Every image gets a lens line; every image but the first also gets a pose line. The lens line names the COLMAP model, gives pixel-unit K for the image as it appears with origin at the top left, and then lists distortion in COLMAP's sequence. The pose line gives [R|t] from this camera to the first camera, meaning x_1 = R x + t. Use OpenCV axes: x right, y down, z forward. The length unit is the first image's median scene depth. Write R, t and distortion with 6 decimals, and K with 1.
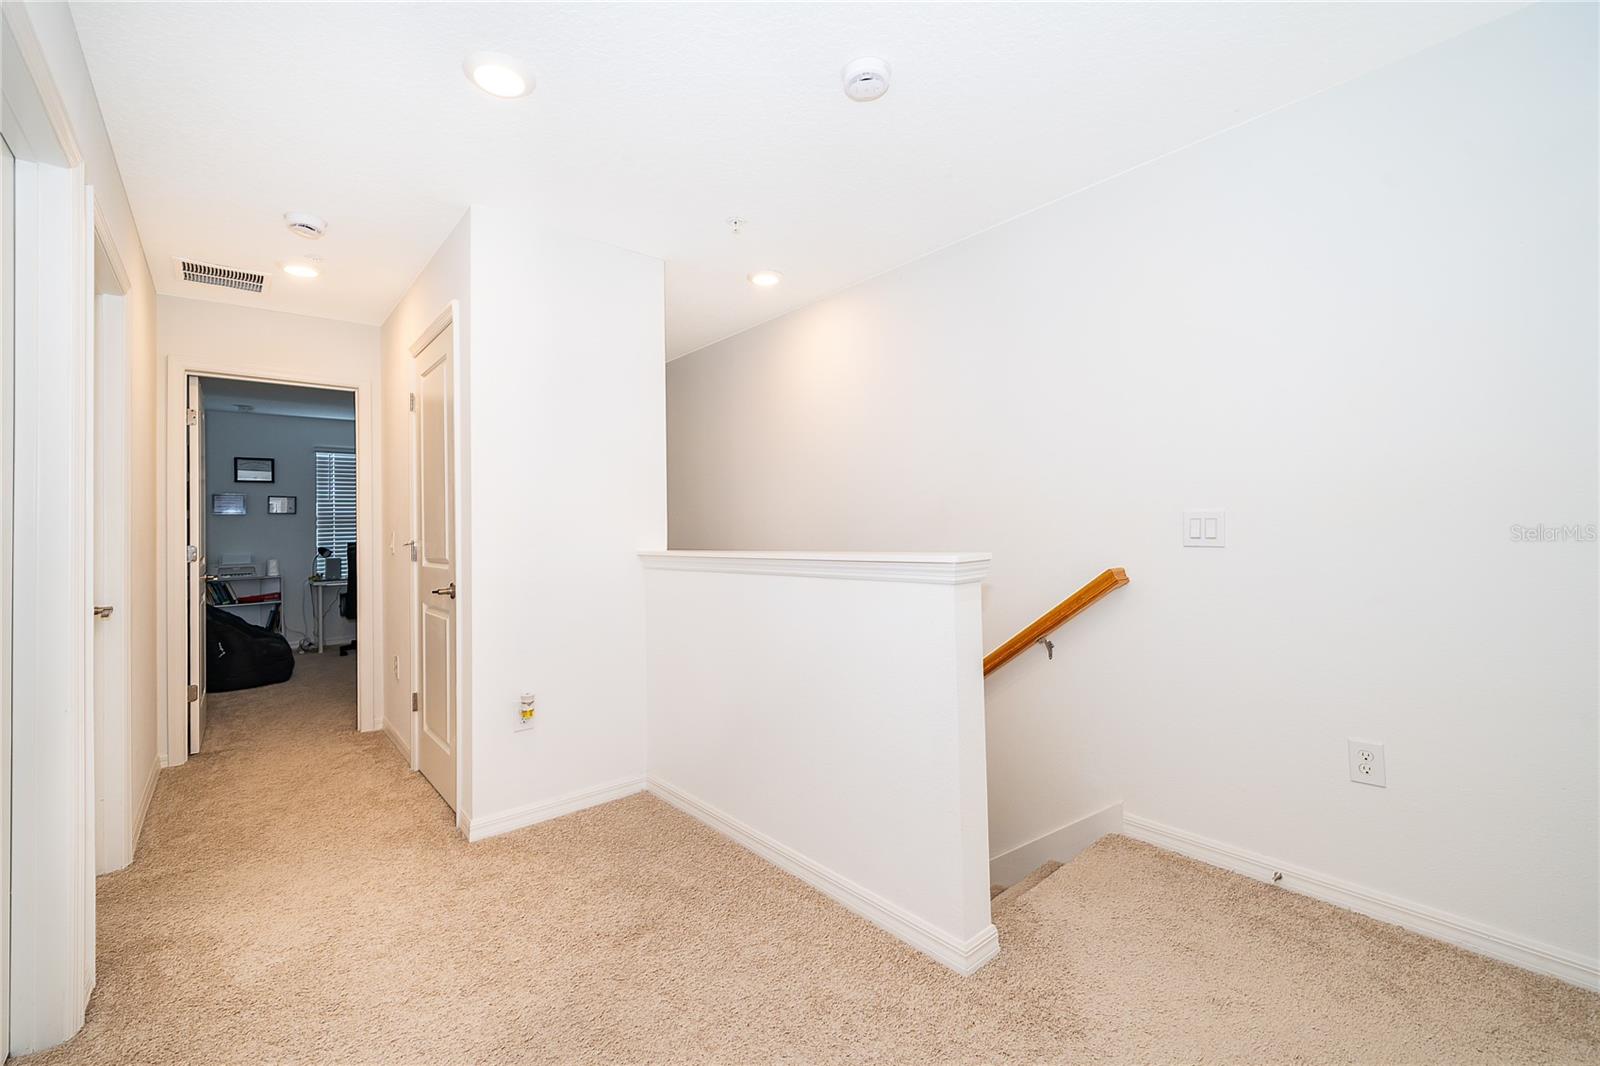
lens RADIAL K [[667.2, 0, 804.7], [0, 667.2, 533.3], [0, 0, 1]] dist [0.002137, 0.000265]
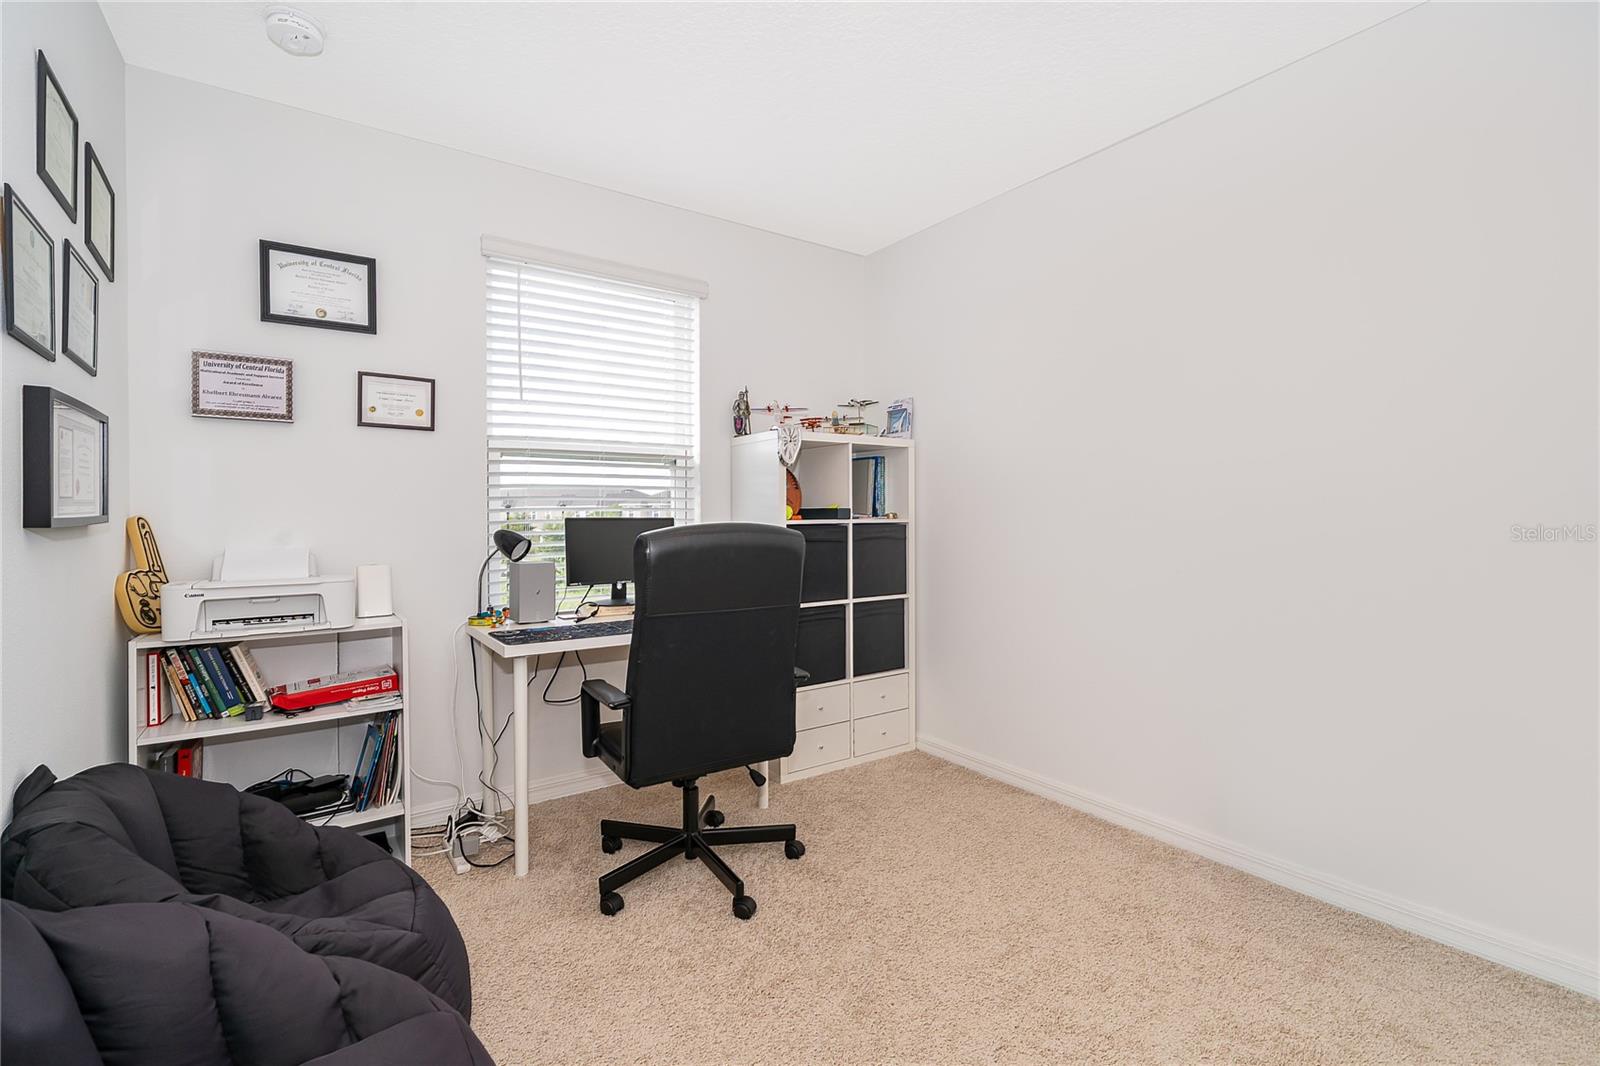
lens RADIAL K [[719.3, 0, 795.2], [0, 719.3, 530.2], [0, 0, 1]] dist [0.000082, 0.001109]
pose [[0.995068, 0.003794, -0.099123, -0.568291], [-0.002928, 0.999956, 0.008888, 0.017613], [0.099153, -0.008553, 0.995035, 0.685797]]
